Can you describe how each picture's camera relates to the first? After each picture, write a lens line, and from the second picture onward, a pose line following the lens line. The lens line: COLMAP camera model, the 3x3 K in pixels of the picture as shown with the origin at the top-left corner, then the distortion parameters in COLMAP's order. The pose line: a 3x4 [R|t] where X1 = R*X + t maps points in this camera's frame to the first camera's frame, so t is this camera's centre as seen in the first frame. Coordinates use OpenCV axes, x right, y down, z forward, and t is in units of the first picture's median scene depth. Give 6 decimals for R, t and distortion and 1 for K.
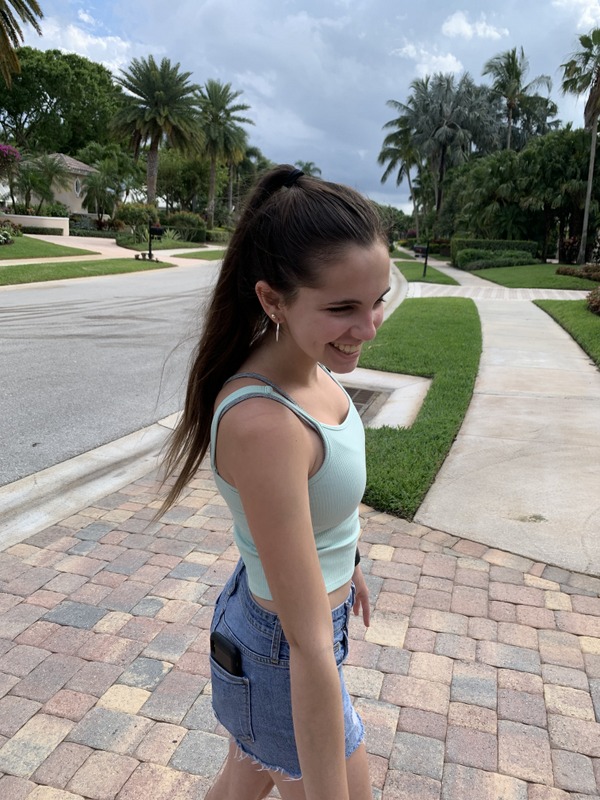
lens RADIAL K [[627.6, 0, 303.6], [0, 627.6, 387.1], [0, 0, 1]] dist [-0.006971, -0.005843]
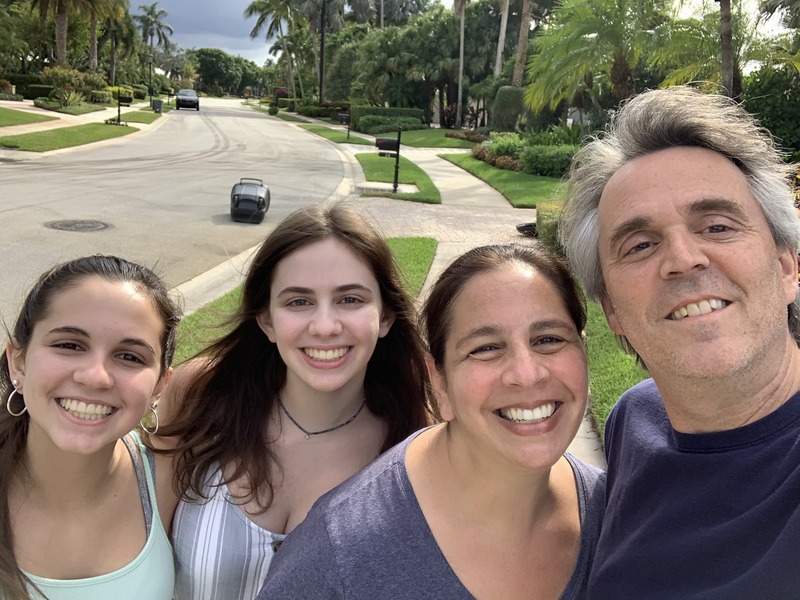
lens RADIAL K [[762.4, 0, 400.5], [0, 762.4, 297.2], [0, 0, 1]] dist [0.041085, 0.000000]
pose [[0.939182, -0.071559, 0.335880, -0.464729], [0.062264, 0.997322, 0.038377, 0.166355], [-0.337727, -0.015129, 0.941122, -0.914297]]
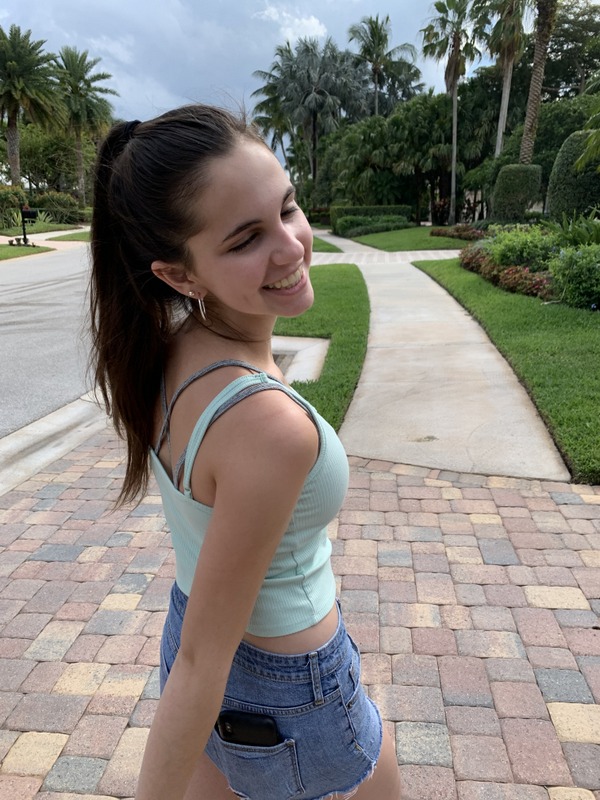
lens RADIAL K [[627.6, 0, 301.2], [0, 627.6, 405.4], [0, 0, 1]] dist [-0.006971, -0.005843]
pose [[0.982074, -0.099141, 0.160320, -0.017571], [0.088038, 0.993293, 0.074949, 0.010060], [-0.166676, -0.059491, 0.984215, -0.042141]]
